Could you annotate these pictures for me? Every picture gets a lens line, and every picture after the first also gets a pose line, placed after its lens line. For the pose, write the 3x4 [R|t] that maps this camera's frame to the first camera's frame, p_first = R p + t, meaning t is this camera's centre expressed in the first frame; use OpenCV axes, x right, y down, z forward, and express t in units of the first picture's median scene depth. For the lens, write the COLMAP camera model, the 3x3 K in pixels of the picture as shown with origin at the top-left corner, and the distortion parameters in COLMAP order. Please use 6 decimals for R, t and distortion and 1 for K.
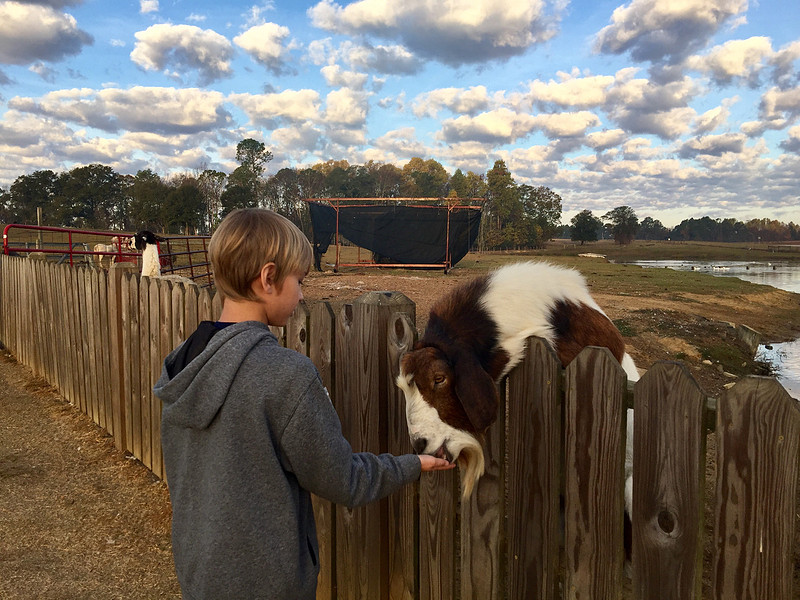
lens RADIAL K [[667.3, 0, 403.3], [0, 667.3, 295.3], [0, 0, 1]] dist [0.075811, -0.130431]
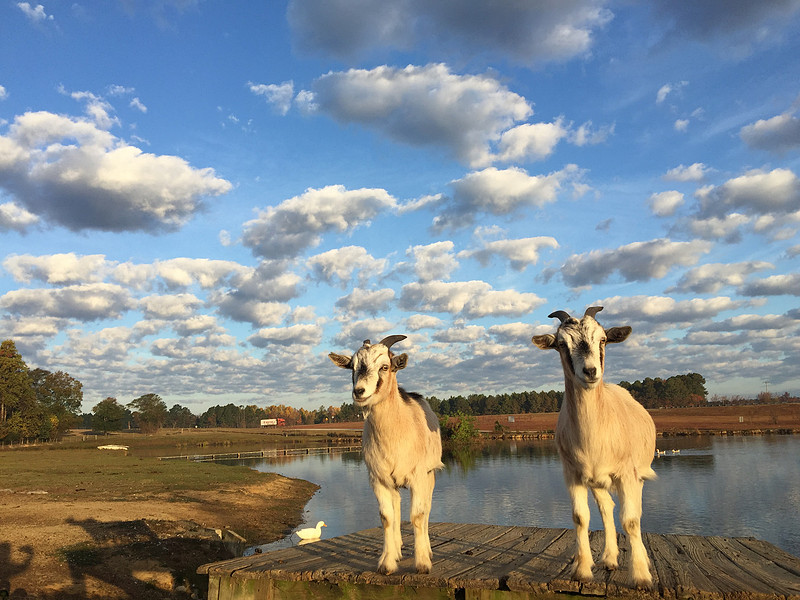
lens RADIAL K [[667.3, 0, 403.3], [0, 667.3, 295.3], [0, 0, 1]] dist [0.075811, -0.130431]
pose [[0.782775, 0.094649, 0.615065, -0.104751], [0.077293, 0.965925, -0.247010, -0.003352], [-0.617487, 0.240894, 0.748786, 0.074427]]
